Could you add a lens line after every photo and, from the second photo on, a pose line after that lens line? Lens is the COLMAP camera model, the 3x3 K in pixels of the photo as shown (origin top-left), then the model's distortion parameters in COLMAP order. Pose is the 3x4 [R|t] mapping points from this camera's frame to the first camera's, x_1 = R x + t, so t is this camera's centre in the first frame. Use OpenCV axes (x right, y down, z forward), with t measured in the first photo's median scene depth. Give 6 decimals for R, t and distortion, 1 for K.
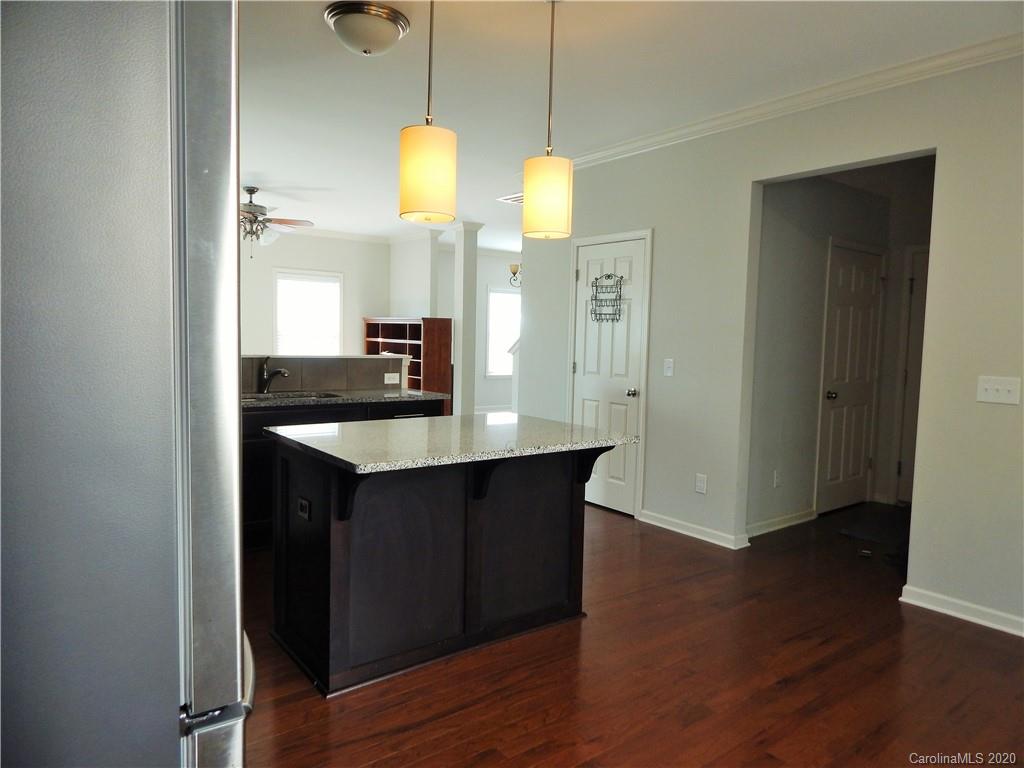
lens RADIAL K [[691.3, 0, 512.0], [0, 691.3, 384.0], [0, 0, 1]] dist [0.024841, -0.002067]
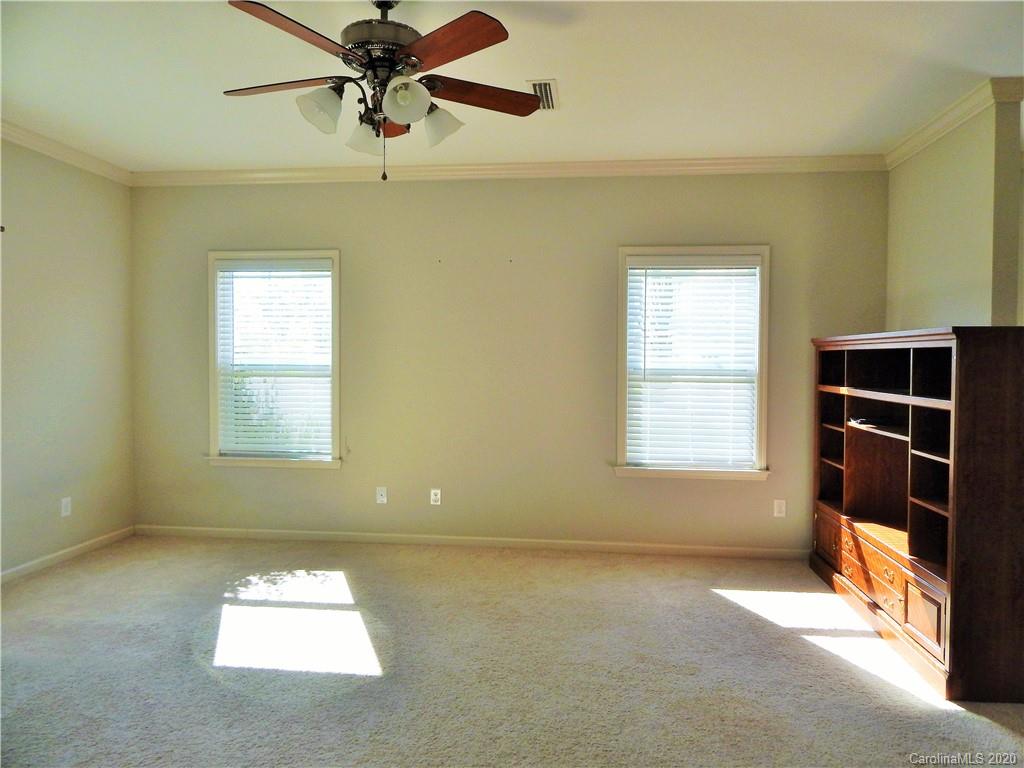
lens RADIAL K [[673.3, 0, 512.0], [0, 673.3, 384.0], [0, 0, 1]] dist [-0.007382, -0.004601]
pose [[0.719825, 0.005546, -0.694133, -0.059638], [-0.037838, 0.998795, -0.031259, -0.050852], [0.693123, 0.048765, 0.719168, 0.614958]]
